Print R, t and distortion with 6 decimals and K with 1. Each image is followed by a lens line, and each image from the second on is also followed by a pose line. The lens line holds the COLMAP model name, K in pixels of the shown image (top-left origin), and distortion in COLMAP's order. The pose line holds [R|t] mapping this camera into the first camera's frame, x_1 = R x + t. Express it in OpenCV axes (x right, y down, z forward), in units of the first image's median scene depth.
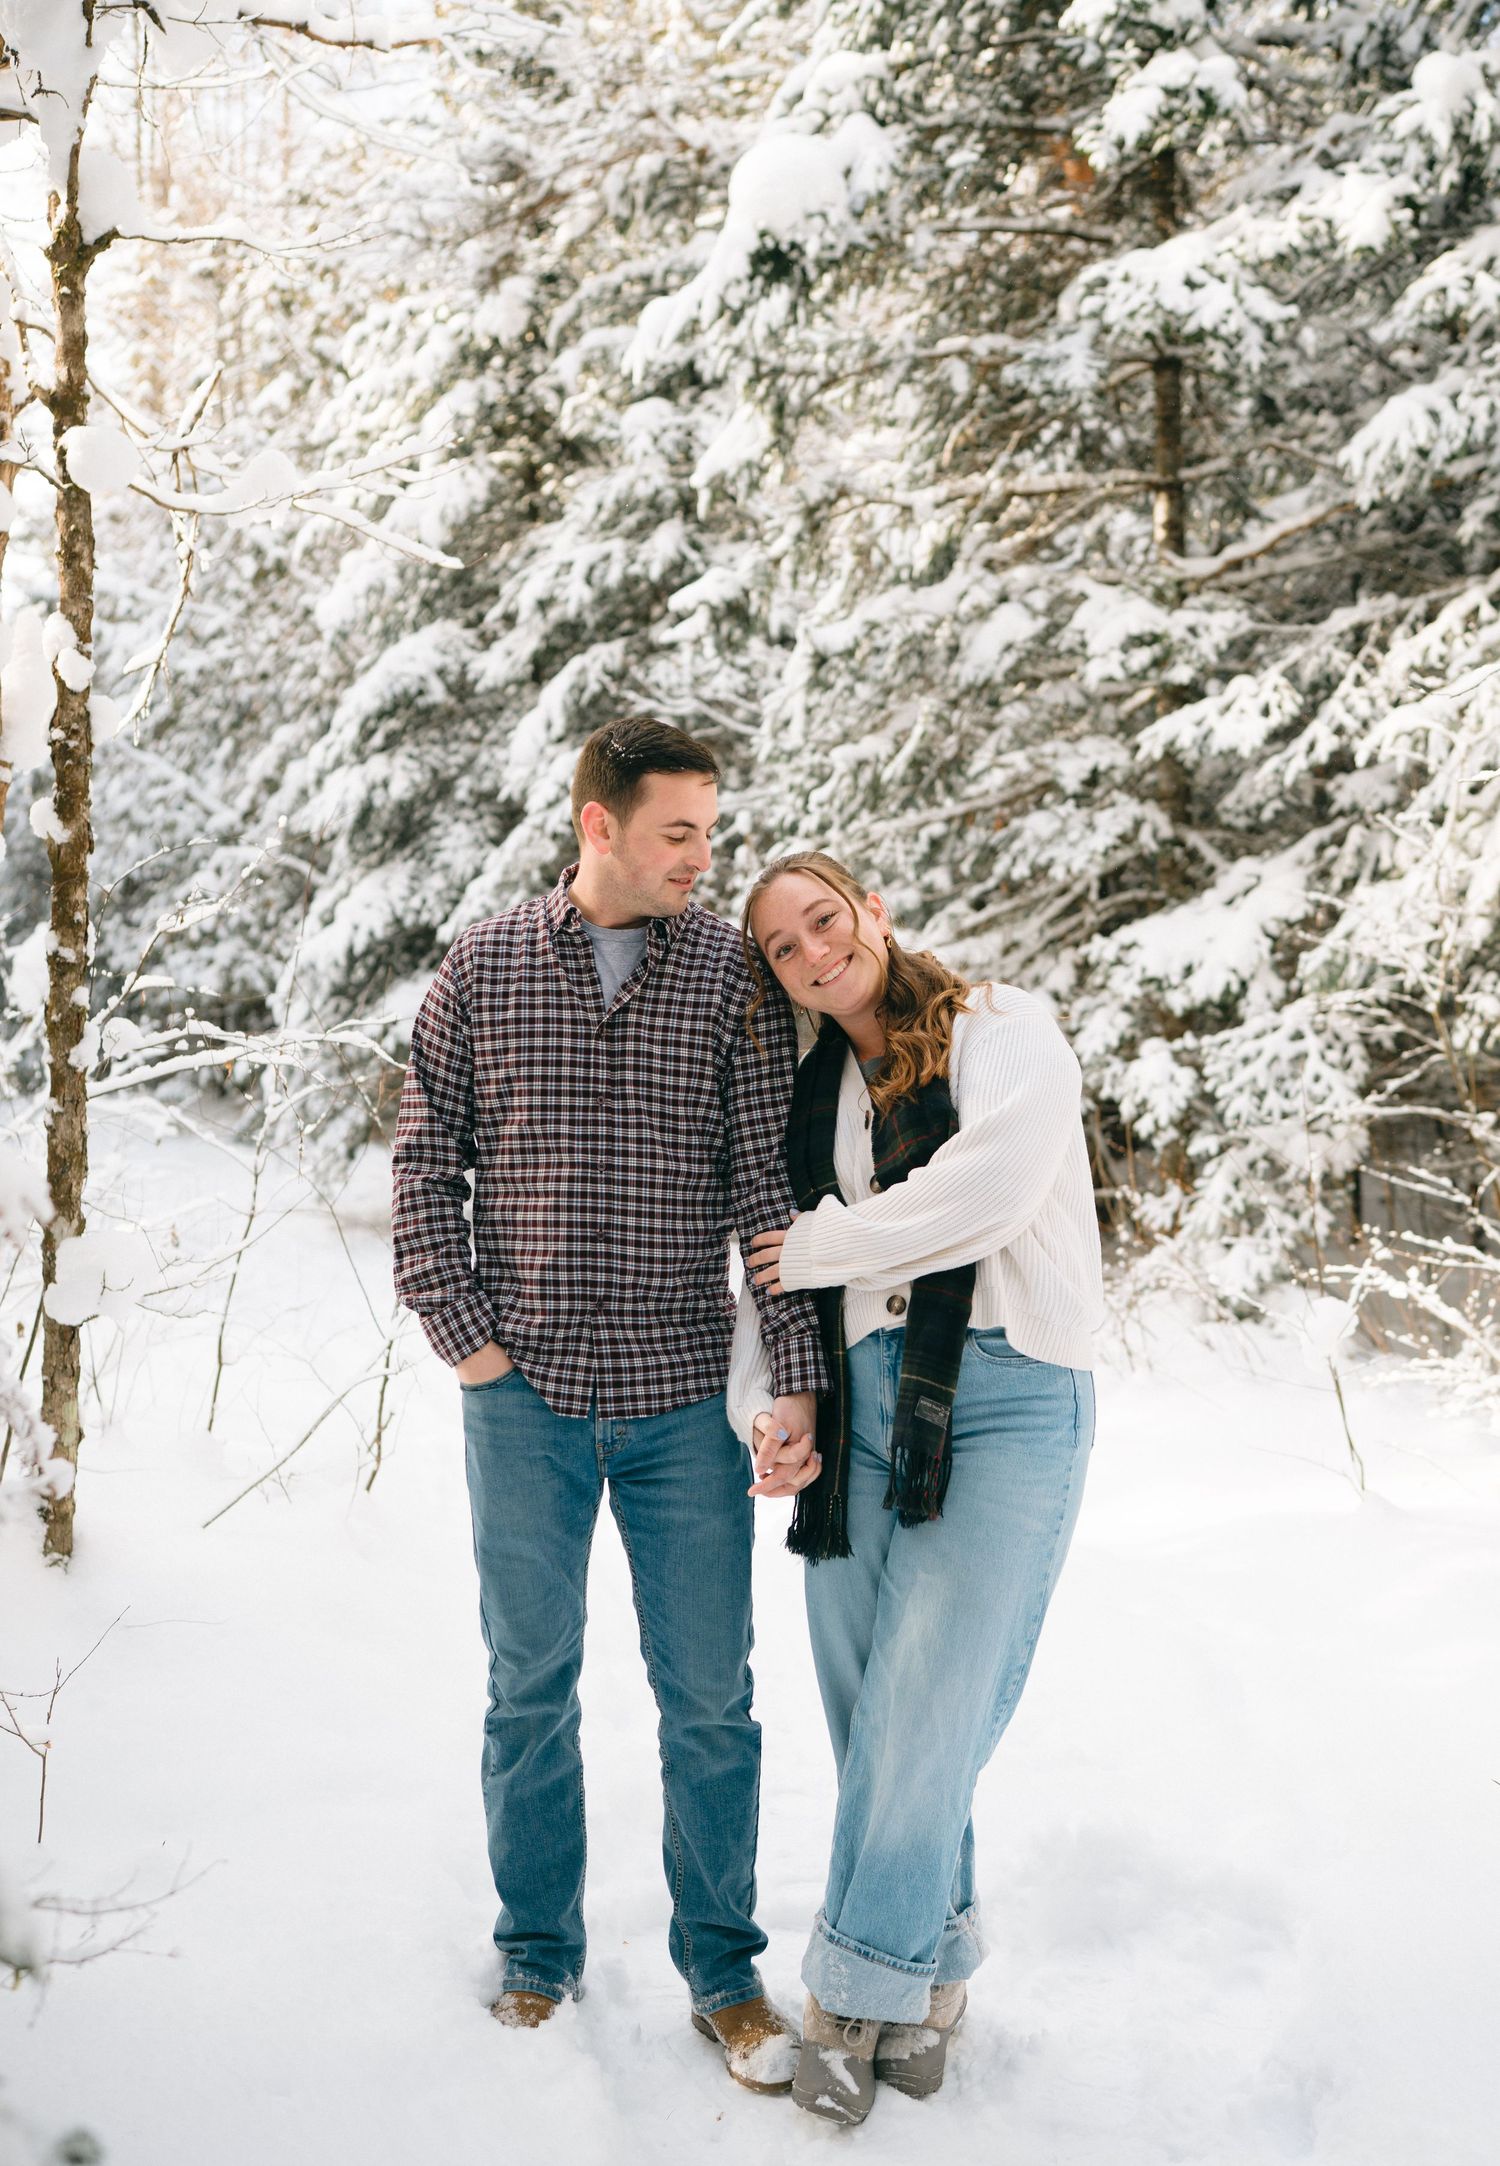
lens RADIAL K [[2342.2, 0, 787.7], [0, 2342.2, 1061.9], [0, 0, 1]] dist [0.010343, 0.002573]
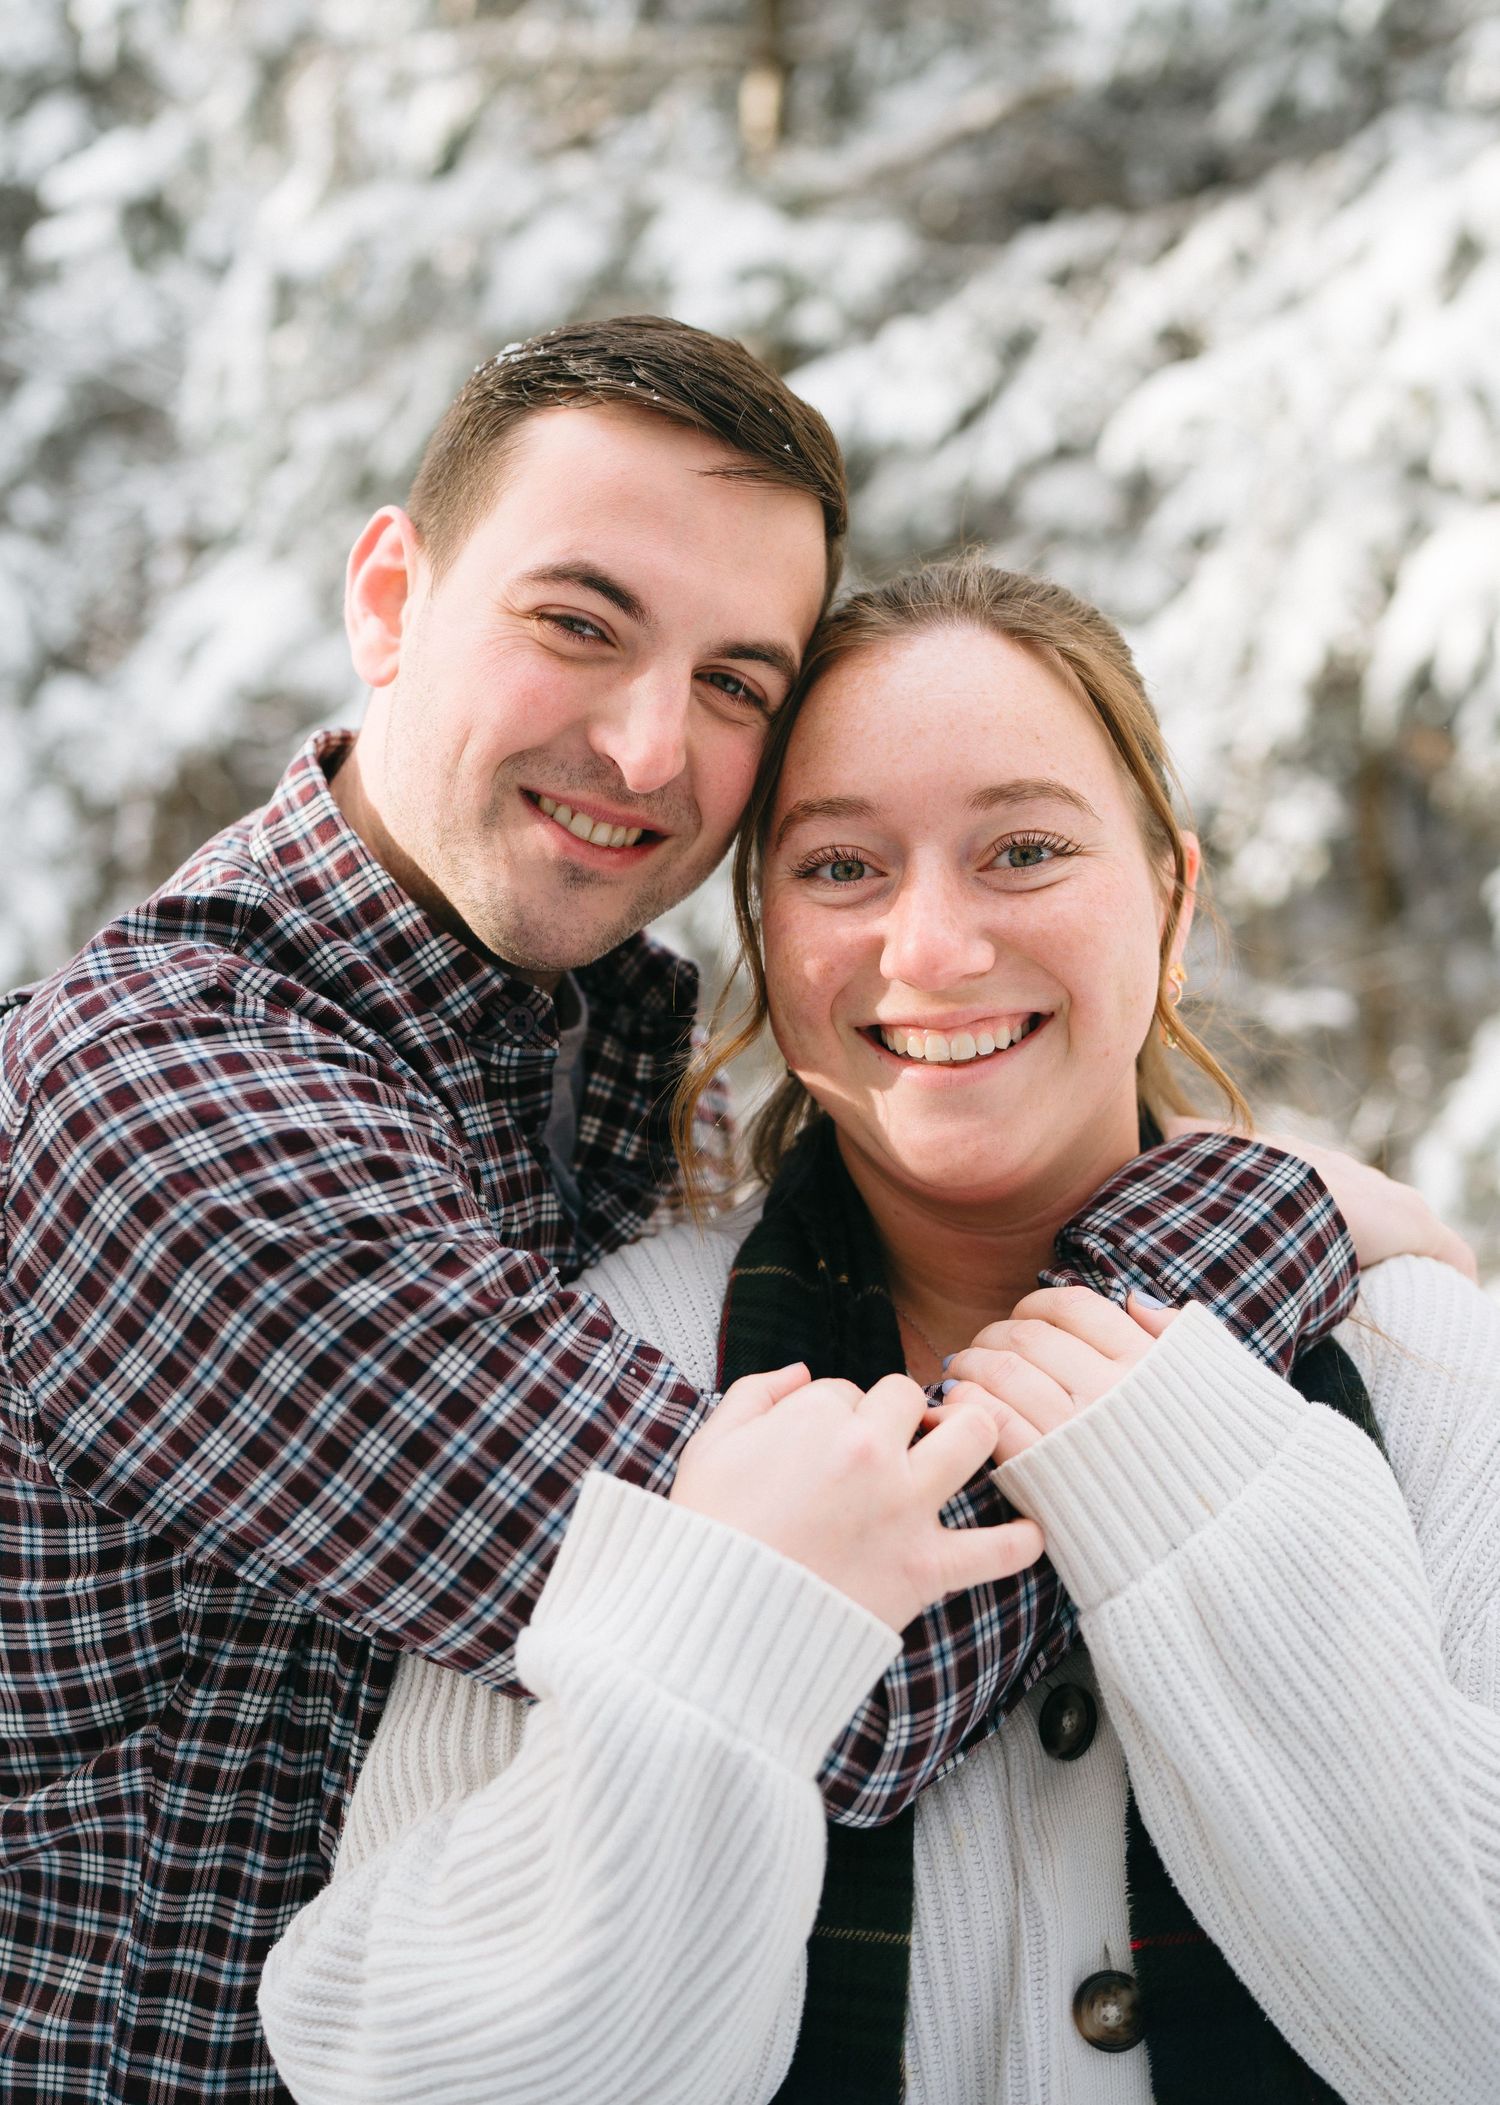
lens RADIAL K [[2581.0, 0, 750.0], [0, 2581.0, 1052.5], [0, 0, 1]] dist [-0.083072, 0.009519]
pose [[0.978709, -0.022822, 0.203981, -0.008949], [0.001401, 0.994519, 0.104547, -0.027142], [-0.205249, -0.102035, 0.973376, 0.220359]]
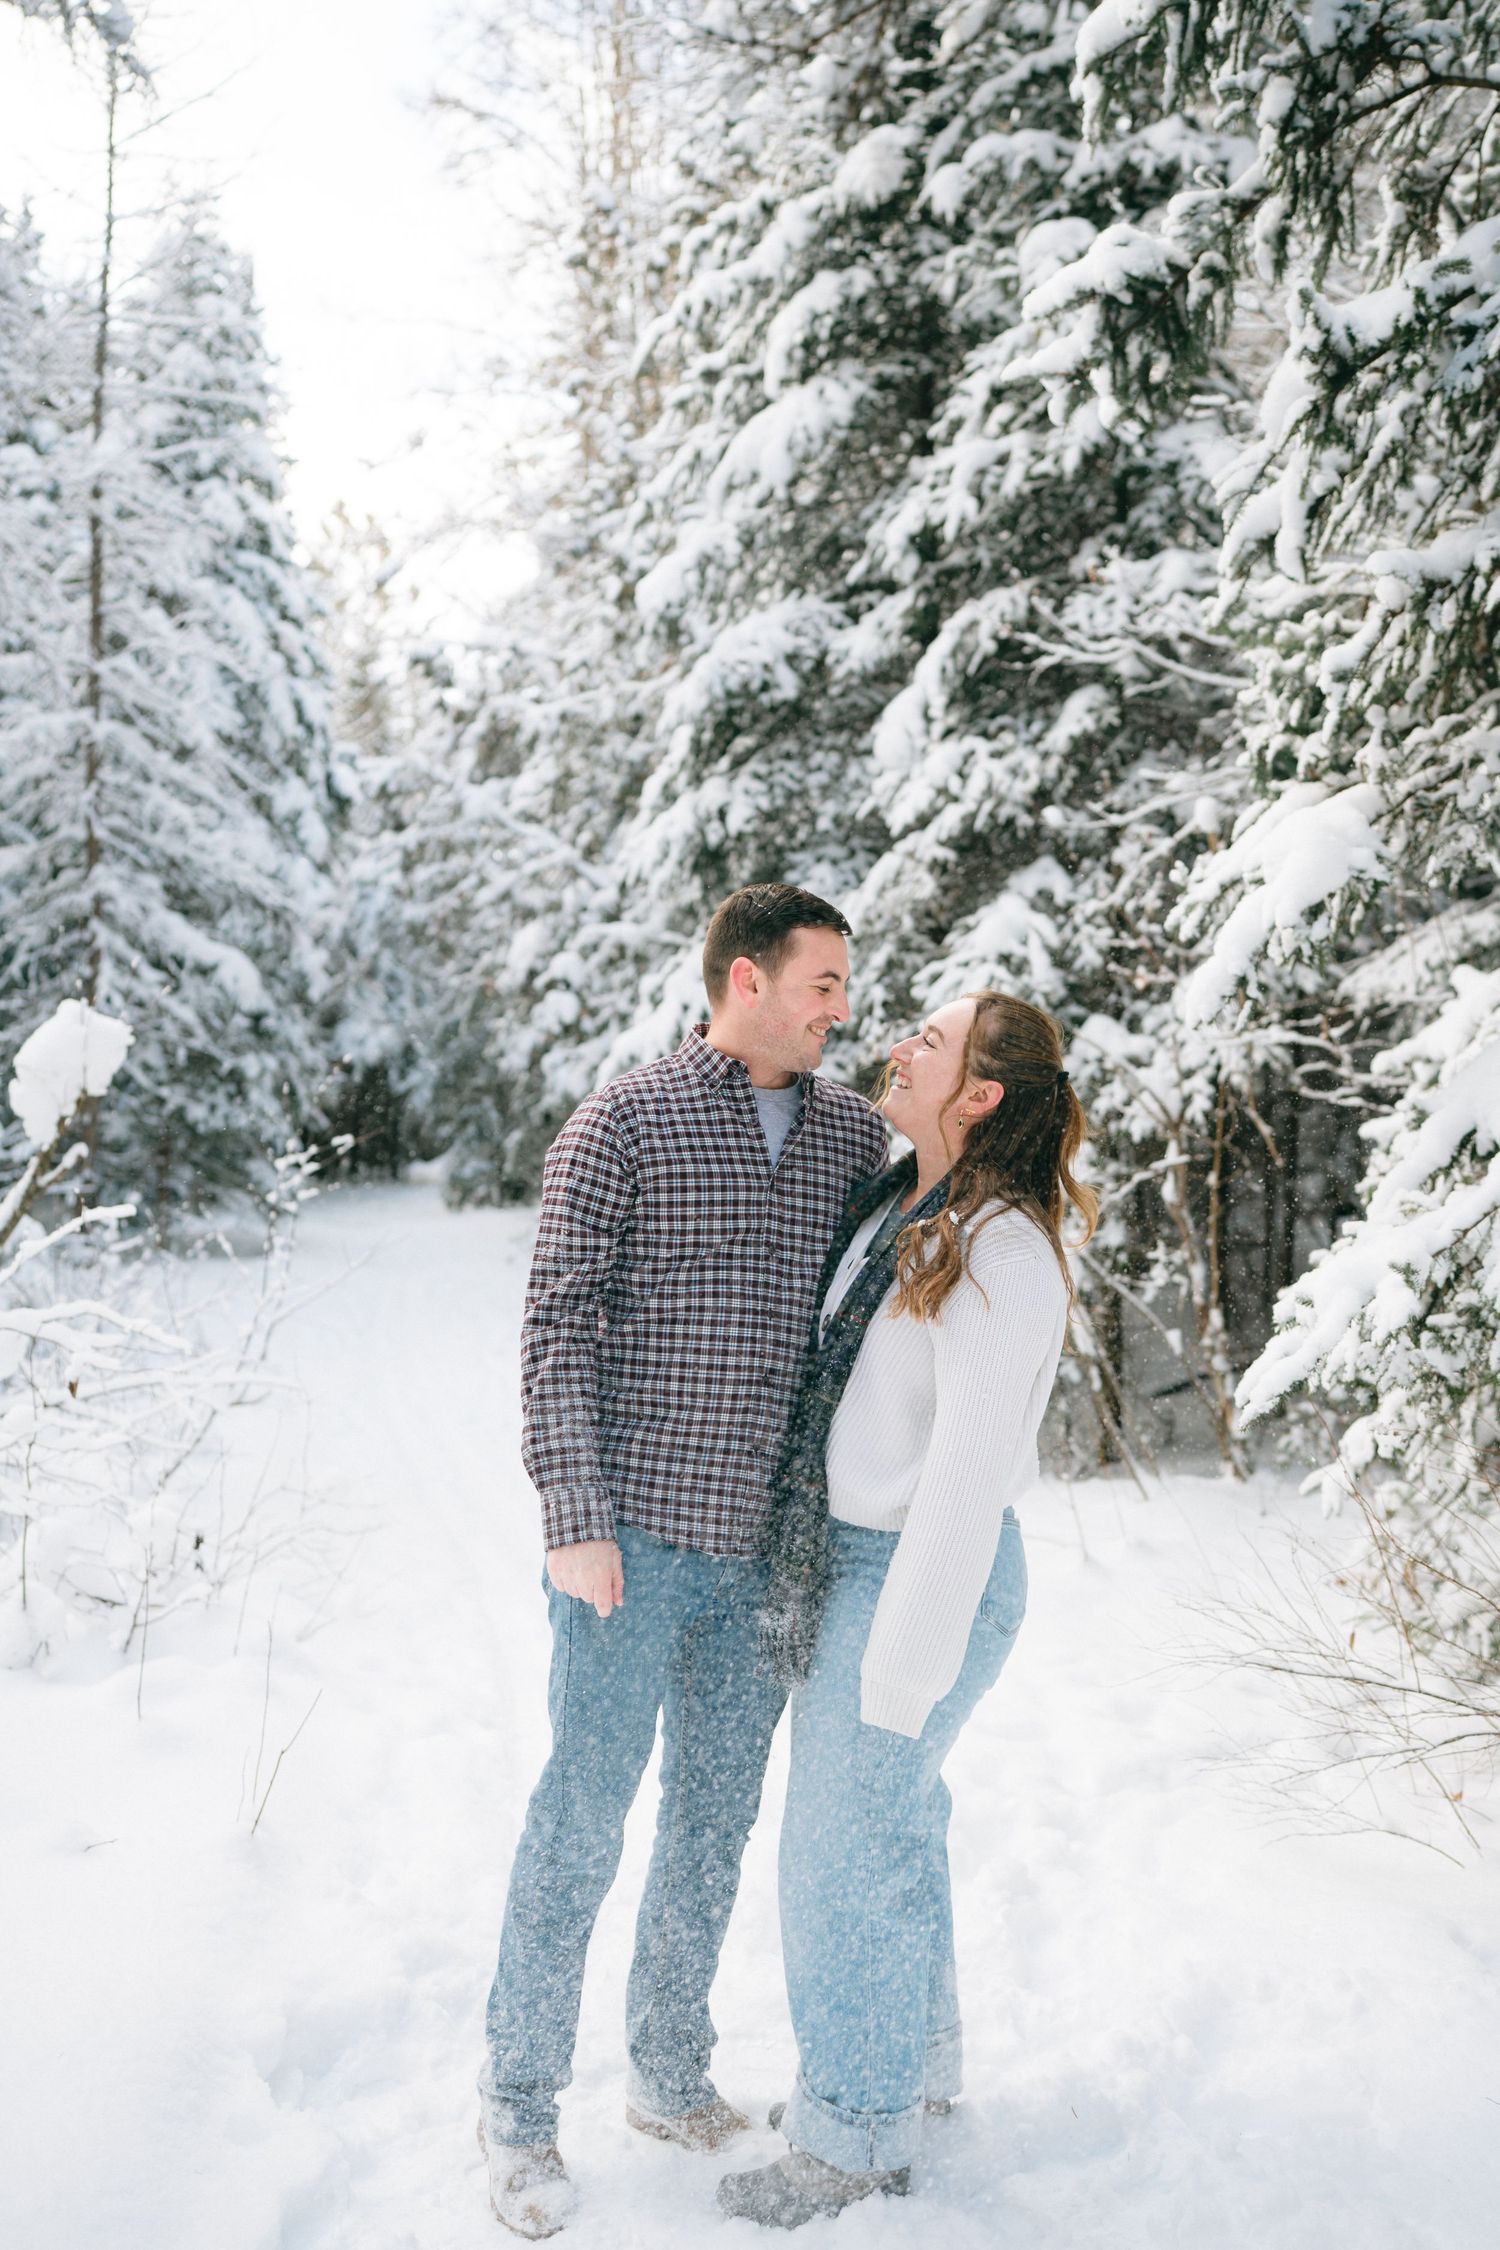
lens RADIAL K [[2181.1, 0, 750.0], [0, 2181.1, 1125.0], [0, 0, 1]] dist [0.010150, 0.004958]
pose [[0.970569, -0.013825, -0.240425, 0.002972], [0.010628, 0.999837, -0.014589, -0.015193], [0.240587, 0.011604, 0.970558, 0.513508]]
